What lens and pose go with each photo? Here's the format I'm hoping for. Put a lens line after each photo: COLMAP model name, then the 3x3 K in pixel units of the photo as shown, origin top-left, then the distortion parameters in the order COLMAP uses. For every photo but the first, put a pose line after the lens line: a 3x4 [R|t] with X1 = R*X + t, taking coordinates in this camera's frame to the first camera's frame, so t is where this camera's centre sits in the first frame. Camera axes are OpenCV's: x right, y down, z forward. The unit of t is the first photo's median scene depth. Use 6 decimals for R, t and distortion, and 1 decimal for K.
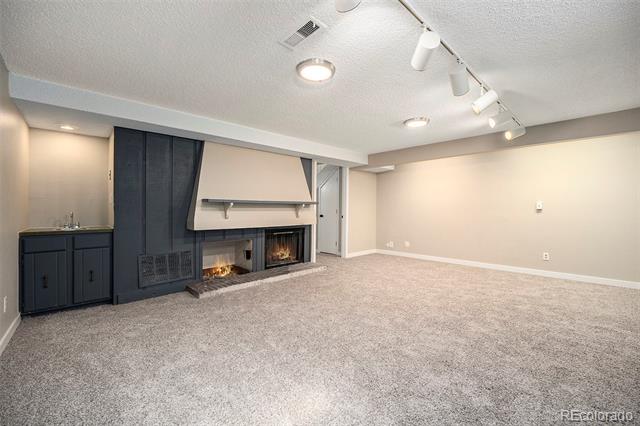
lens RADIAL K [[260.0, 0, 318.4], [0, 260.0, 211.8], [0, 0, 1]] dist [-0.008388, 0.000040]
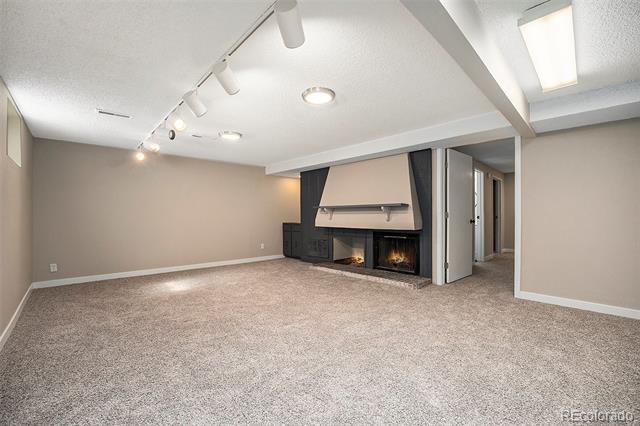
lens RADIAL K [[260.0, 0, 318.4], [0, 260.0, 211.8], [0, 0, 1]] dist [-0.008388, 0.000040]
pose [[0.045990, -0.008822, -0.998903, 0.880043], [-0.000743, 0.999960, -0.008866, -0.002970], [0.998942, 0.001150, 0.045982, 0.741590]]
